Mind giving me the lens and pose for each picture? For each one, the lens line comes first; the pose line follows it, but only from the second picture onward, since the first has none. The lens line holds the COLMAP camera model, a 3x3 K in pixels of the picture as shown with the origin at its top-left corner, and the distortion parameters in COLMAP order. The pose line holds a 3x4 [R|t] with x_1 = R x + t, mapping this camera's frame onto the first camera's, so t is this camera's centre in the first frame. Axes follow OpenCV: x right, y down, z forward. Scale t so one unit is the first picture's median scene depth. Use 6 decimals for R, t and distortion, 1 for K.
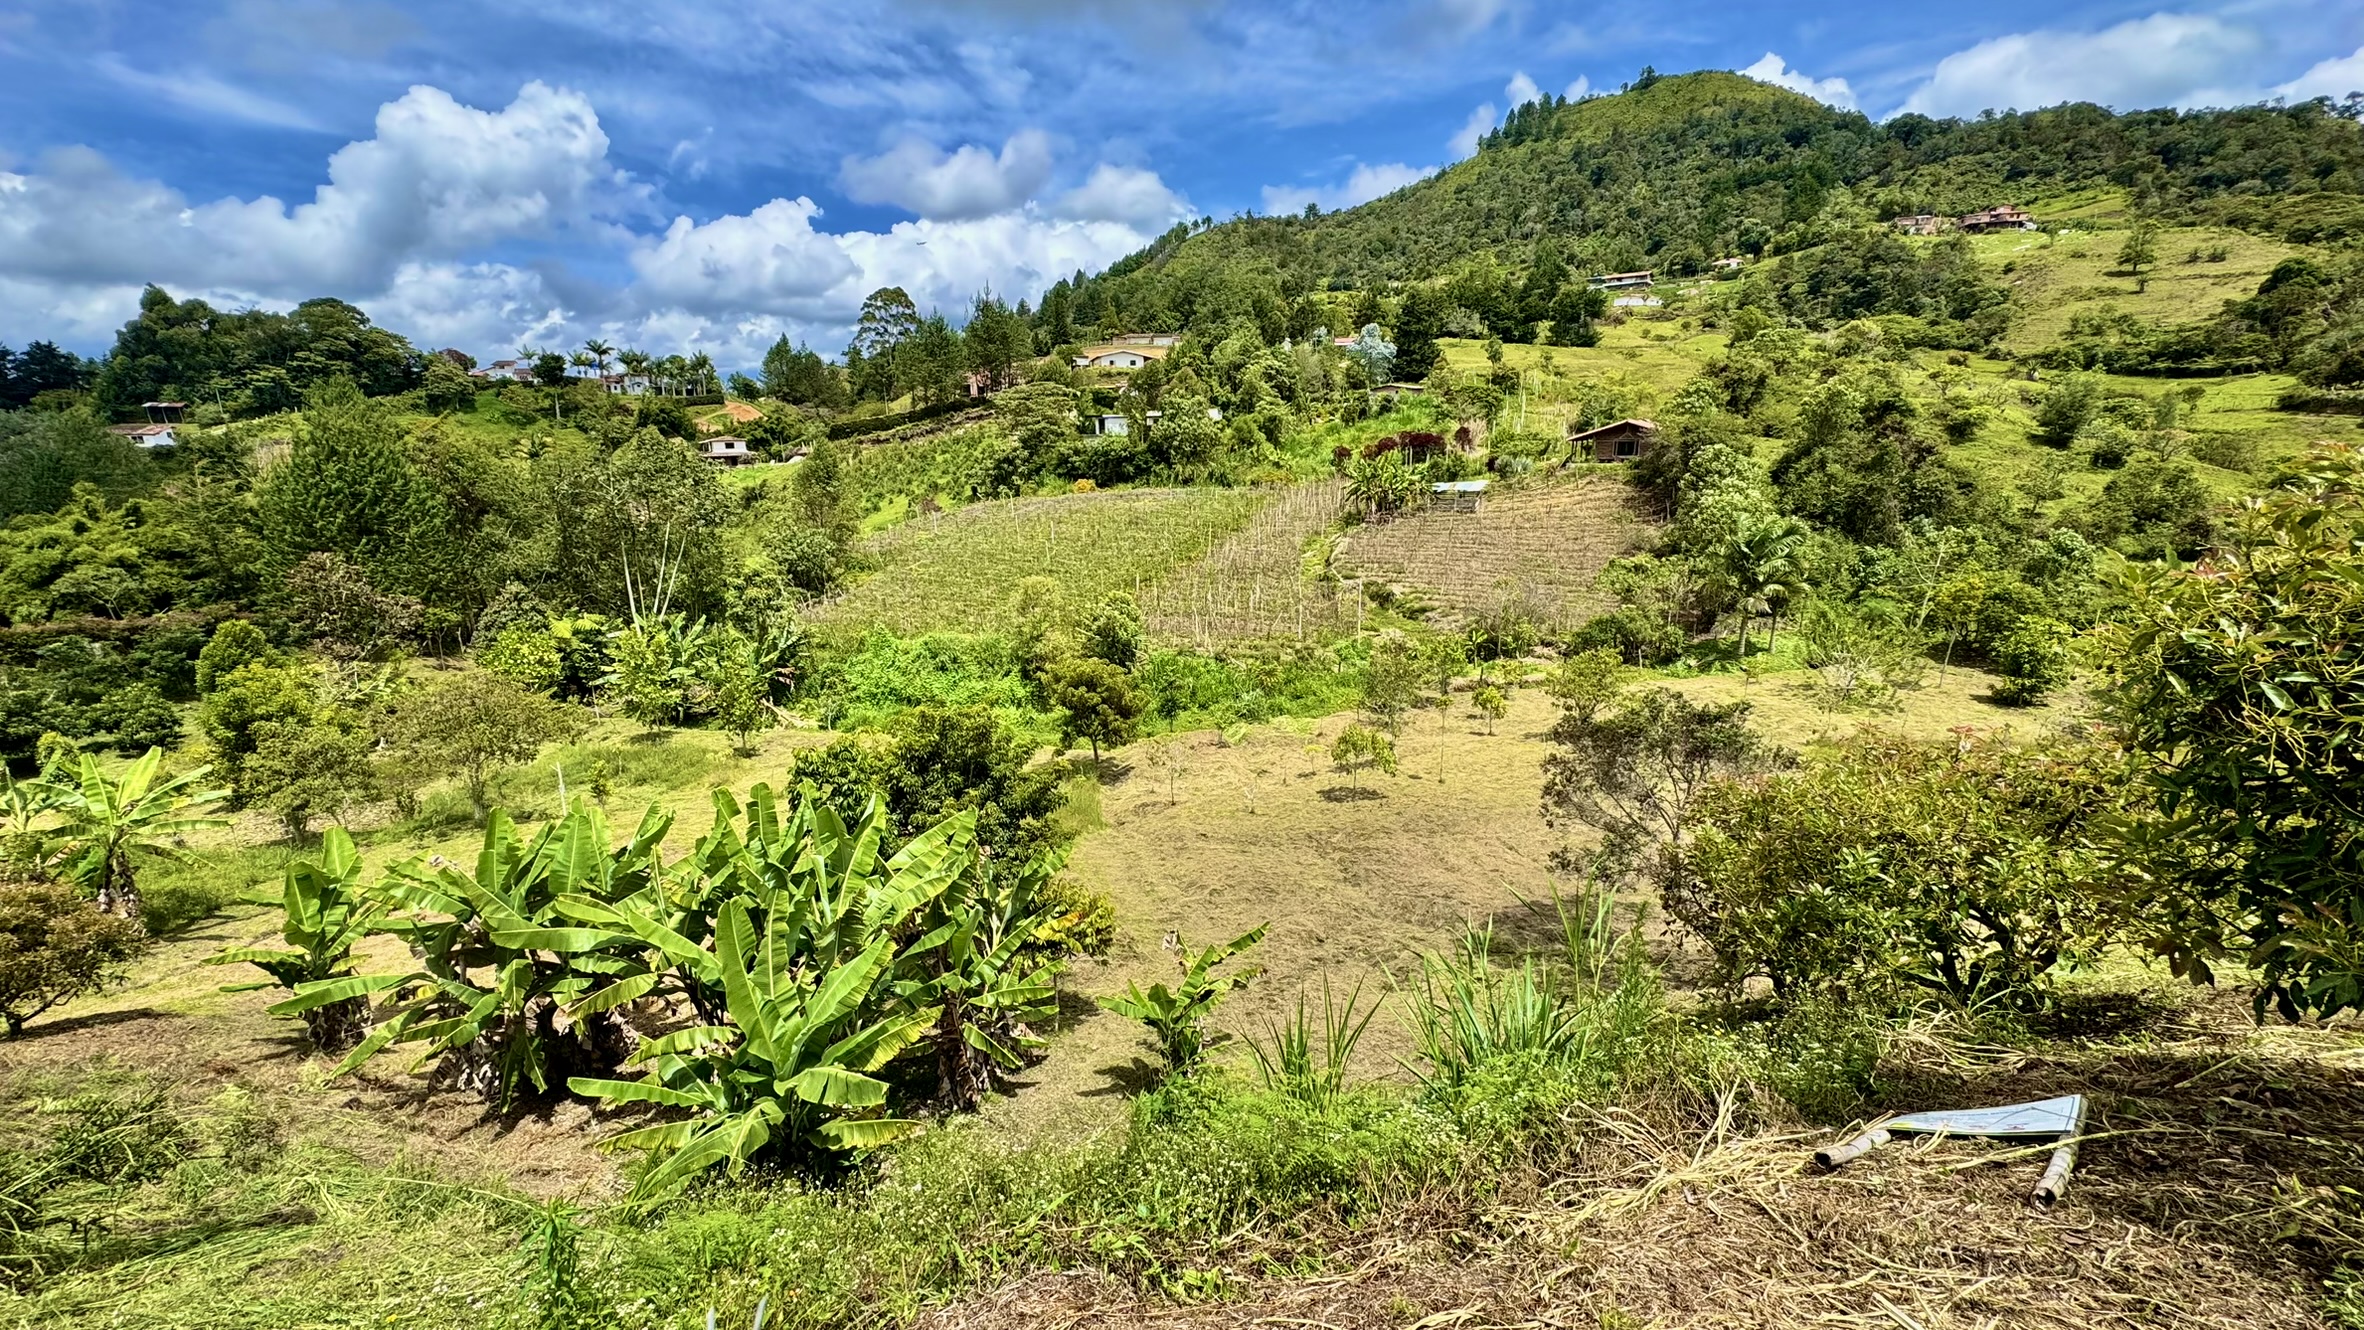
lens RADIAL K [[946.6, 0, 1175.4], [0, 946.6, 666.4], [0, 0, 1]] dist [-0.002391, 0.000774]
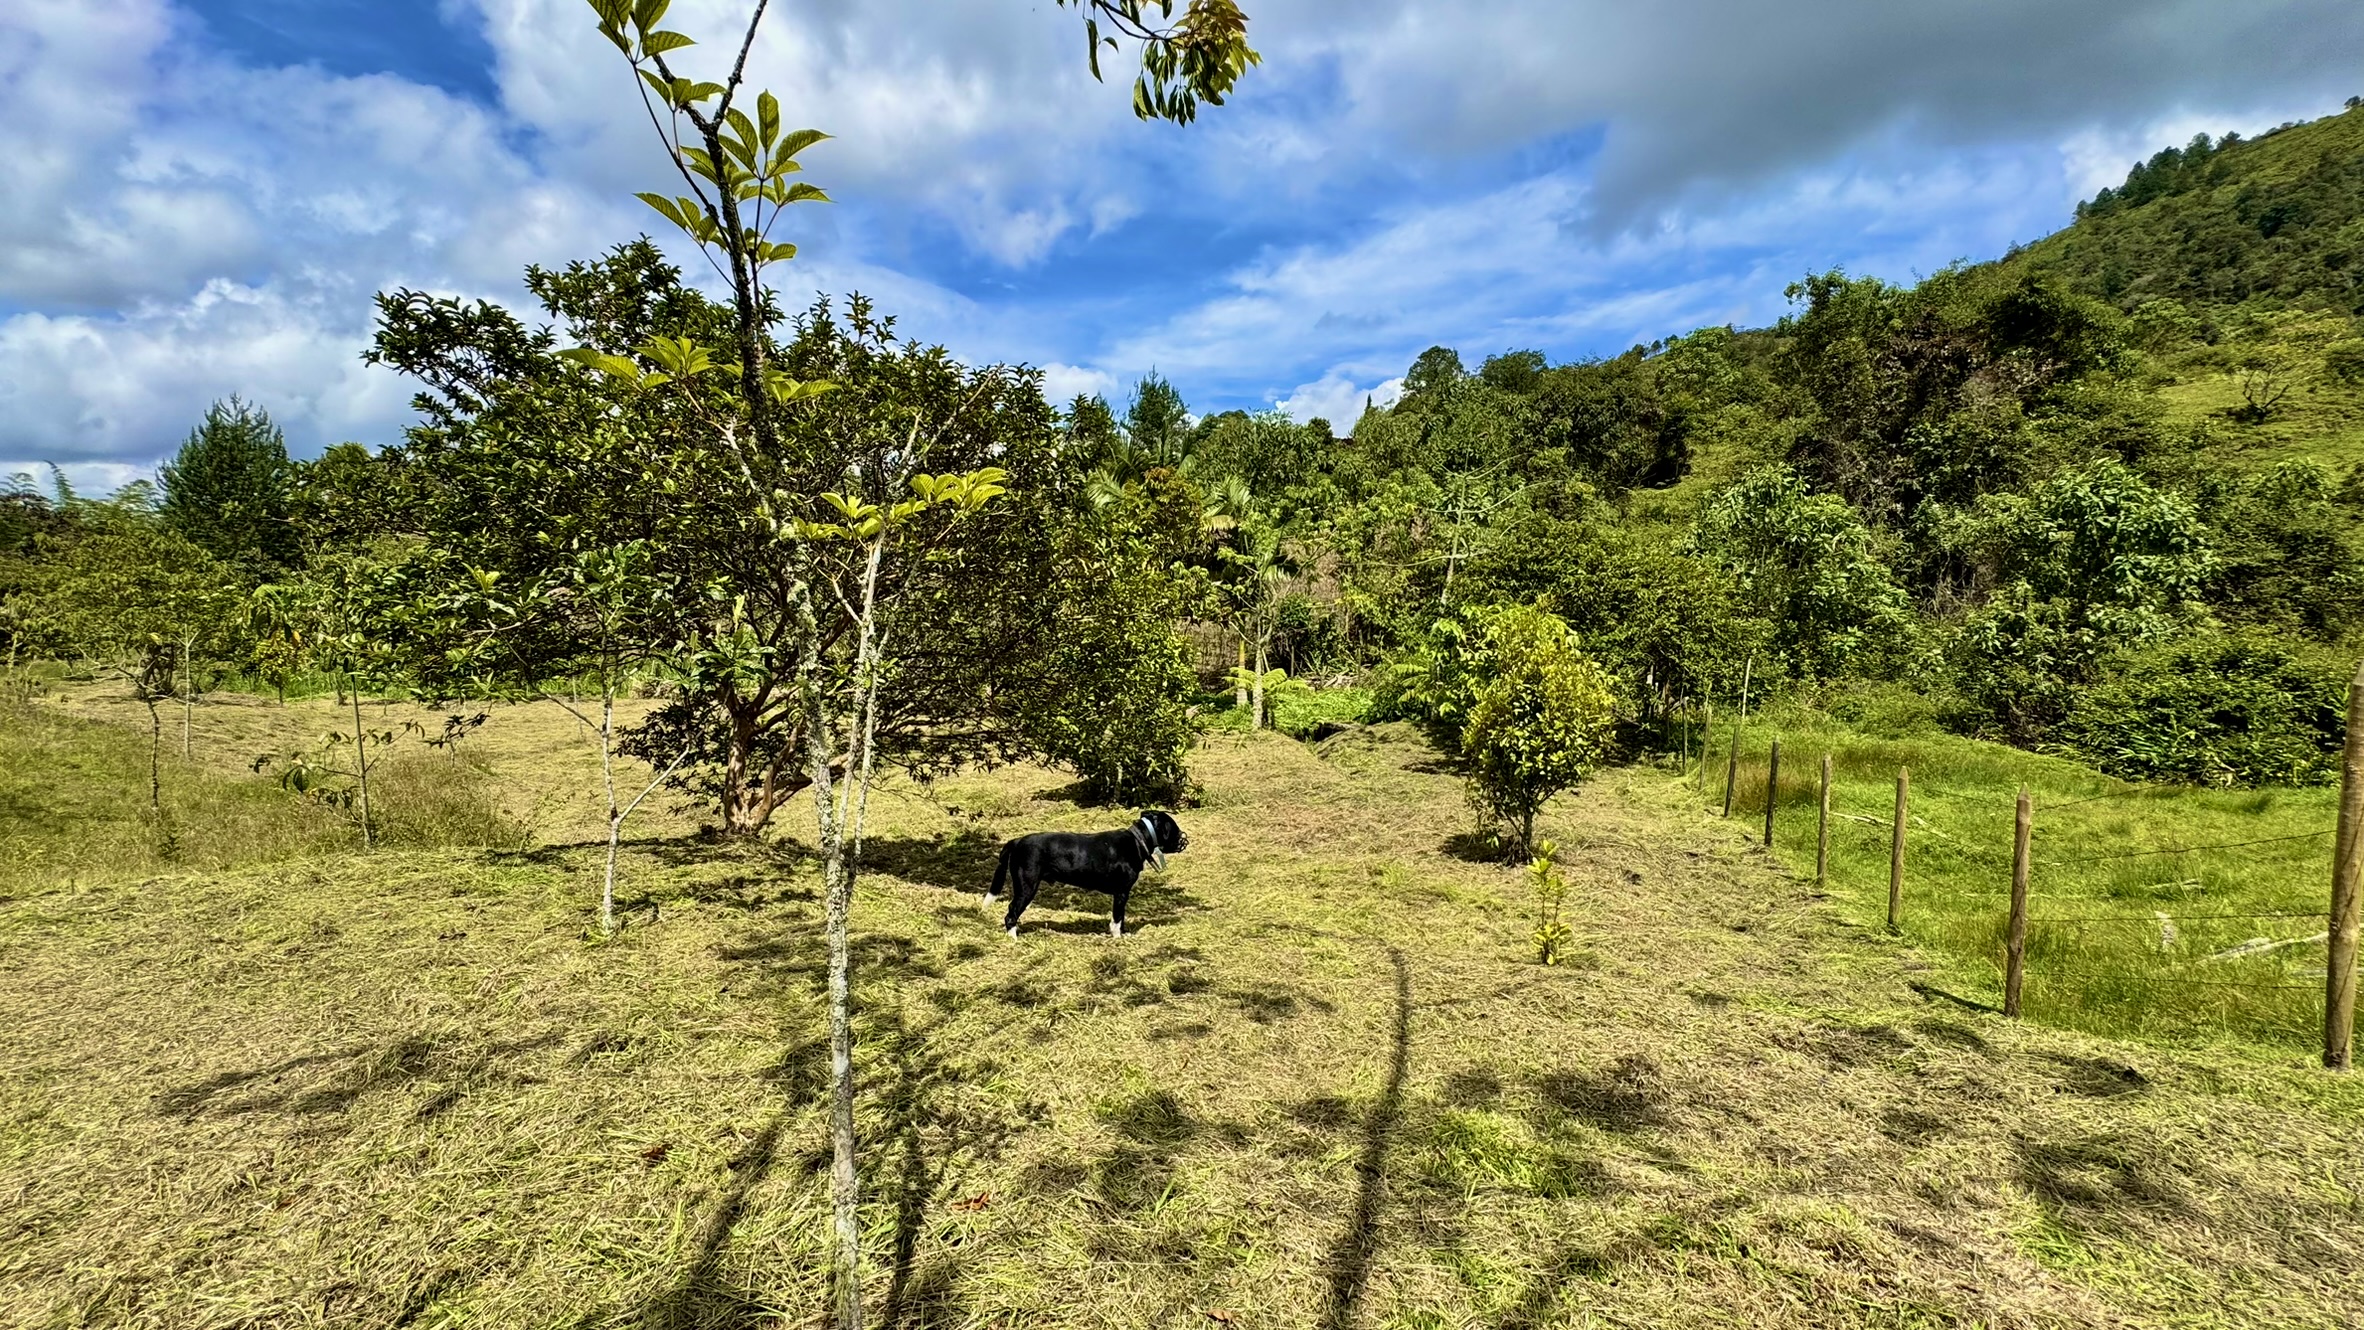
lens RADIAL K [[946.6, 0, 1195.3], [0, 946.6, 659.1], [0, 0, 1]] dist [-0.002391, 0.000774]
pose [[0.868202, 0.072226, -0.490926, 0.214616], [-0.150328, 0.981141, -0.121508, 0.003832], [0.472891, 0.179294, 0.862686, 0.143324]]
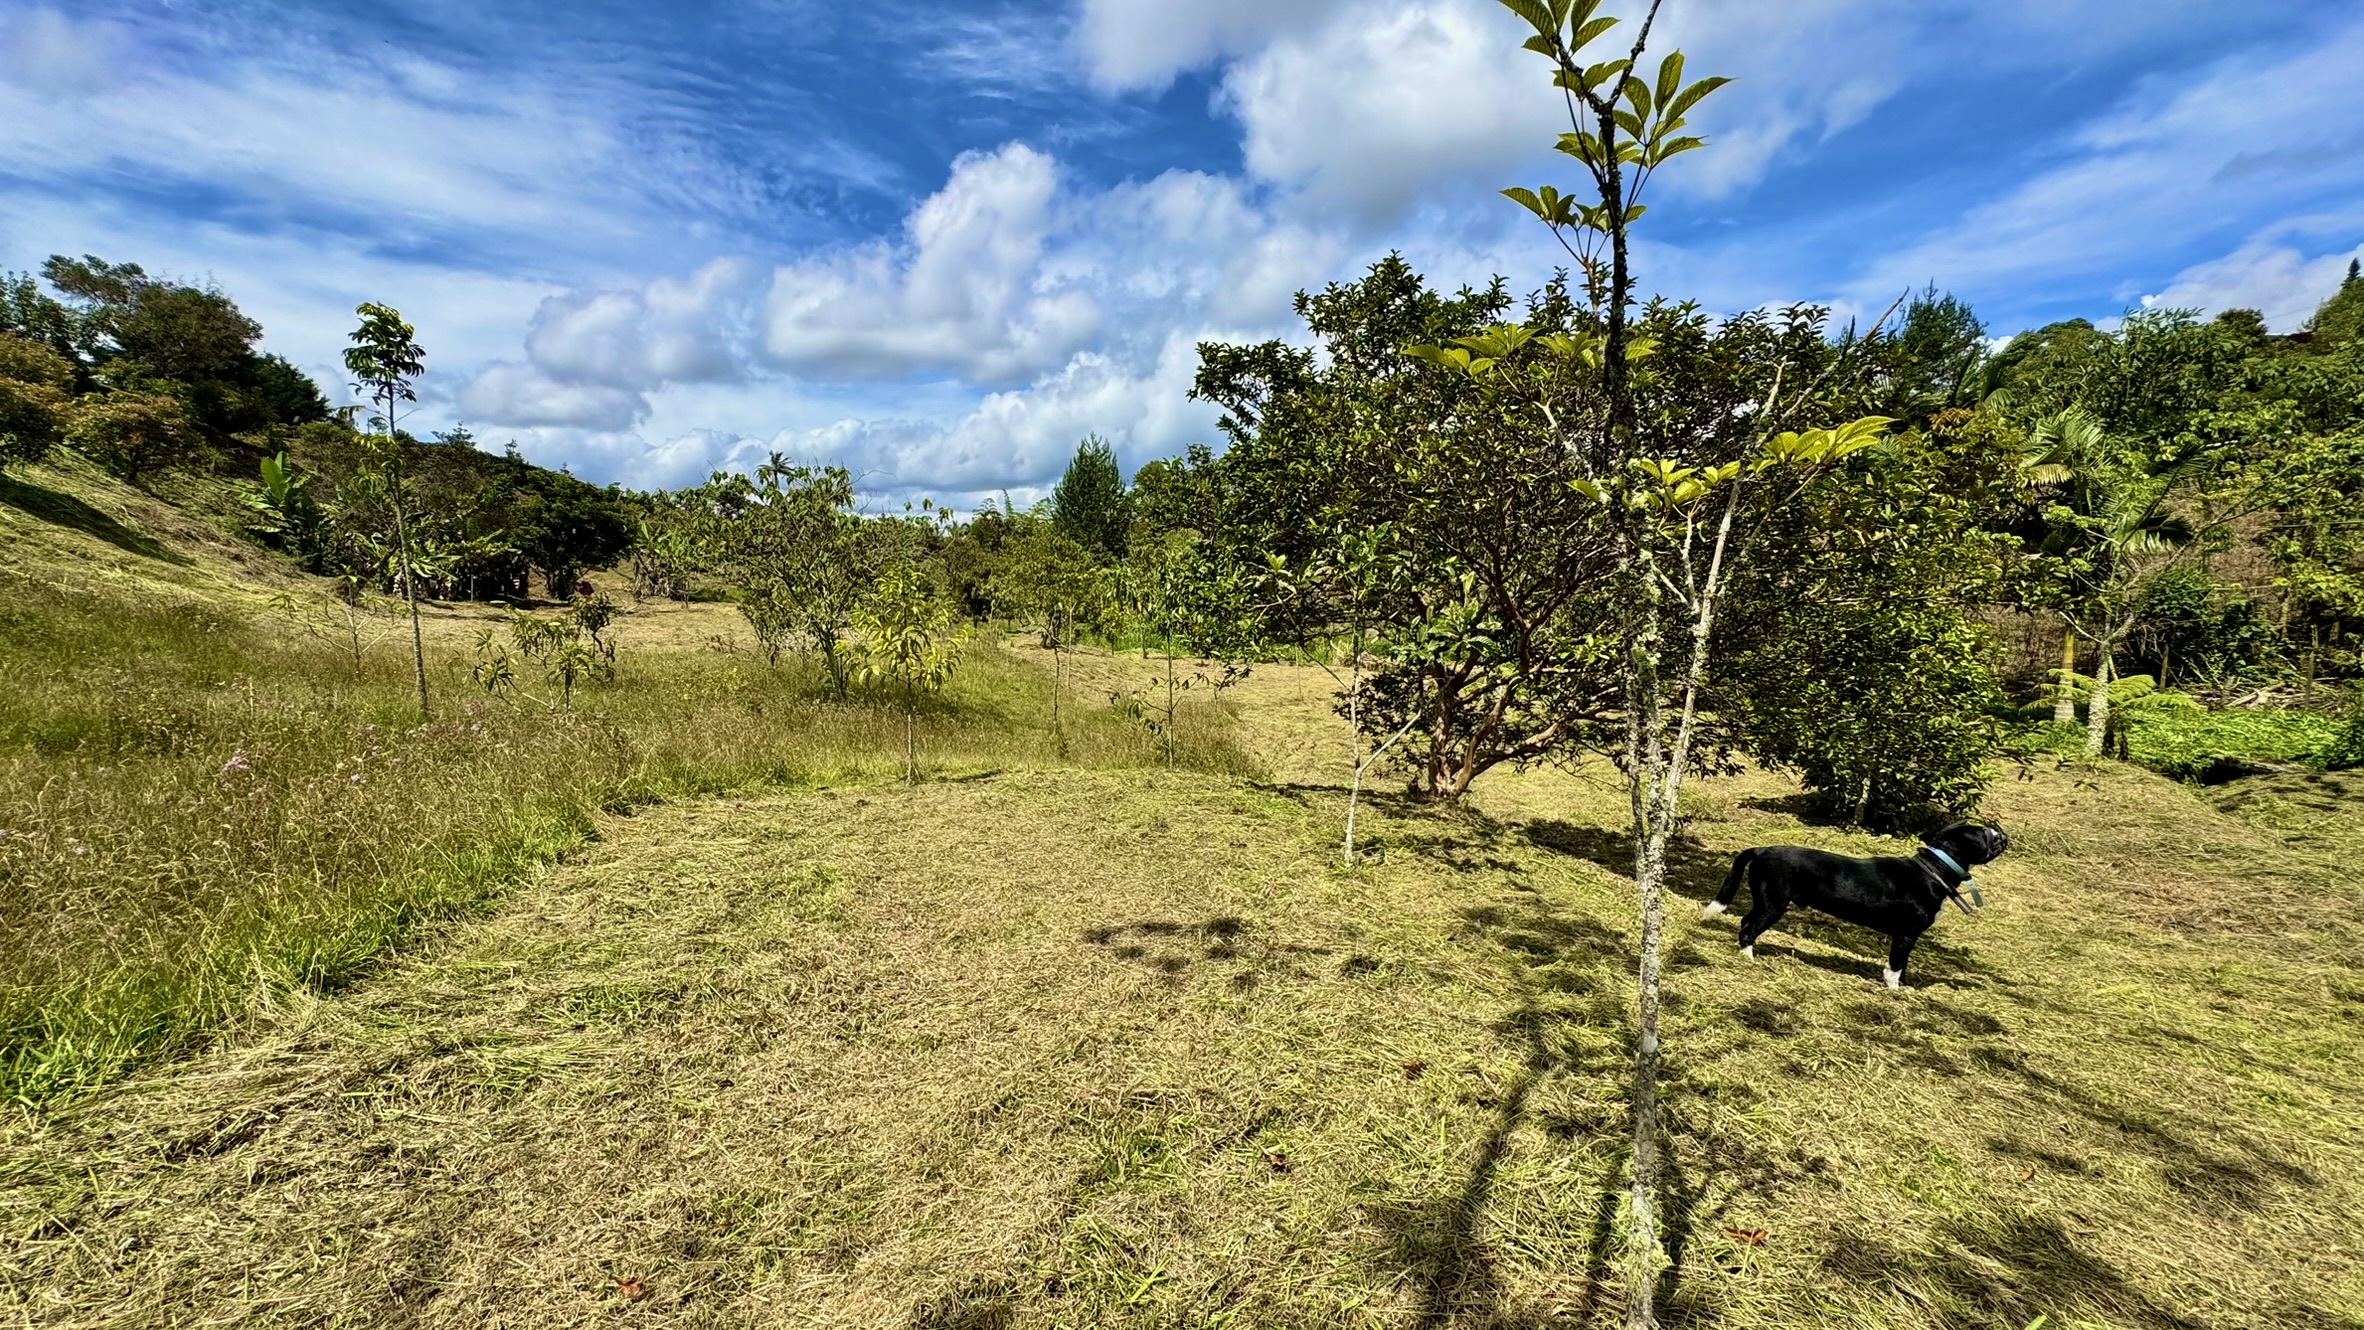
lens RADIAL K [[946.6, 0, 1173.1], [0, 946.6, 664.7], [0, 0, 1]] dist [-0.002391, 0.000774]
pose [[0.355888, 0.123558, -0.926325, 0.213112], [-0.231763, 0.971925, 0.040598, 0.004512], [0.905334, 0.200240, 0.374532, 0.141287]]
